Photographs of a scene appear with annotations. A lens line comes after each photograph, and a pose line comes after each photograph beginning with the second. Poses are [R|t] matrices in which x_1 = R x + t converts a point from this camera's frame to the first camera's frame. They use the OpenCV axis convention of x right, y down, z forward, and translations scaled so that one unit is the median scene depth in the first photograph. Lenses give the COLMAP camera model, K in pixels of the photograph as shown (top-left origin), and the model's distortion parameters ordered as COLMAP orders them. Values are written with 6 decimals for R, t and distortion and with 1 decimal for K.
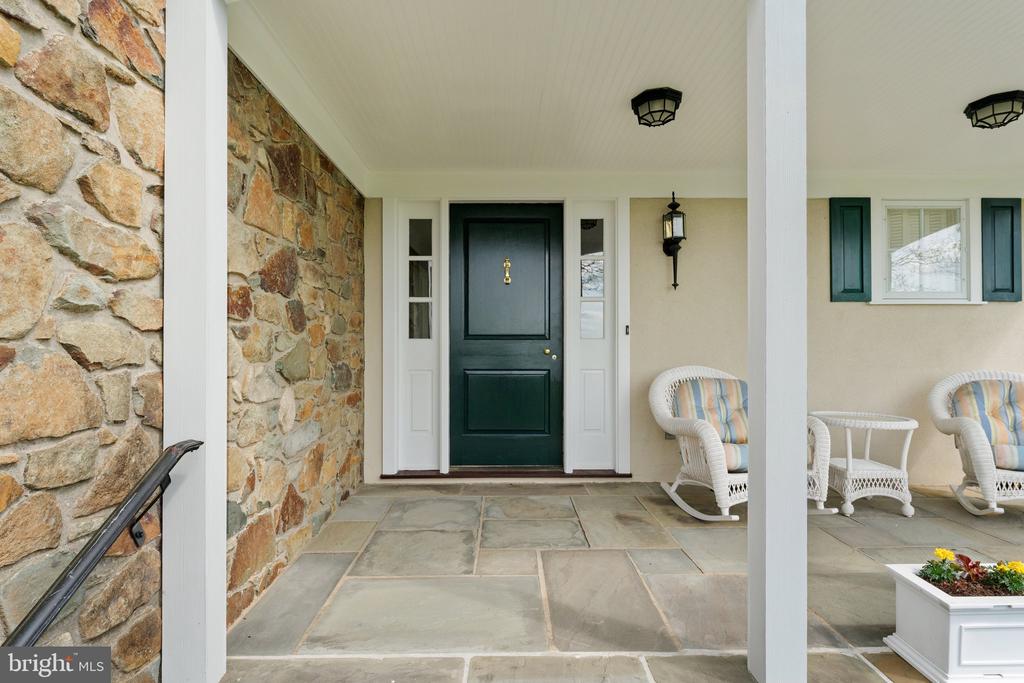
lens RADIAL K [[545.4, 0, 511.0], [0, 545.4, 339.4], [0, 0, 1]] dist [0.001401, 0.000706]
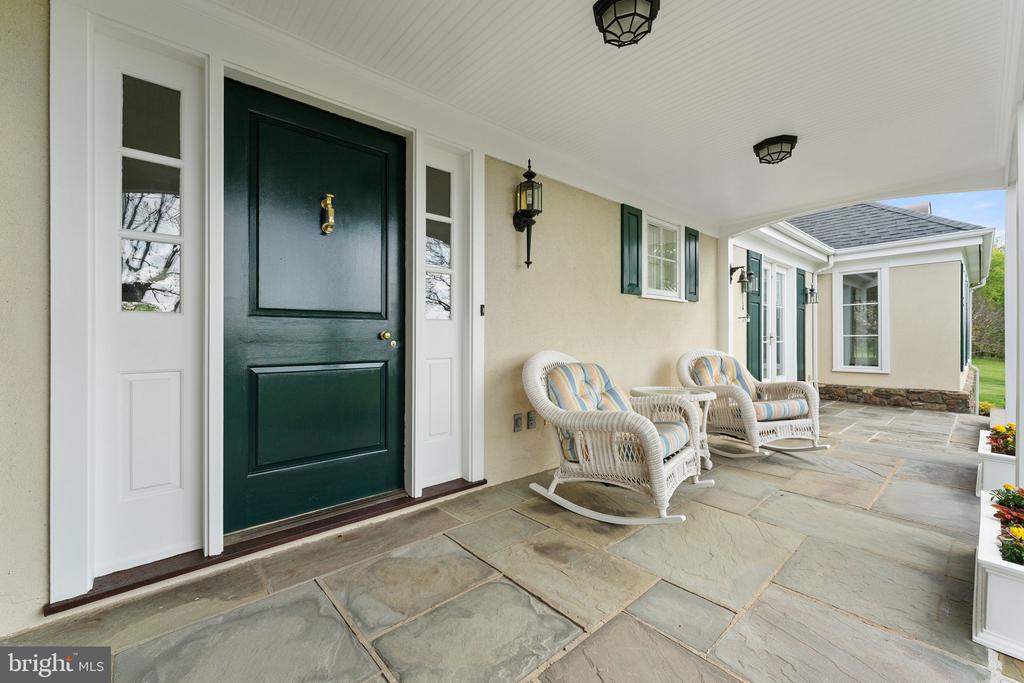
lens RADIAL K [[416.1, 0, 513.9], [0, 416.1, 337.9], [0, 0, 1]] dist [0.008838, -0.000036]
pose [[0.762220, -0.001153, 0.647317, -0.166298], [0.001554, 0.999999, -0.000048, 0.025734], [-0.647316, 0.001042, 0.762221, 0.474807]]
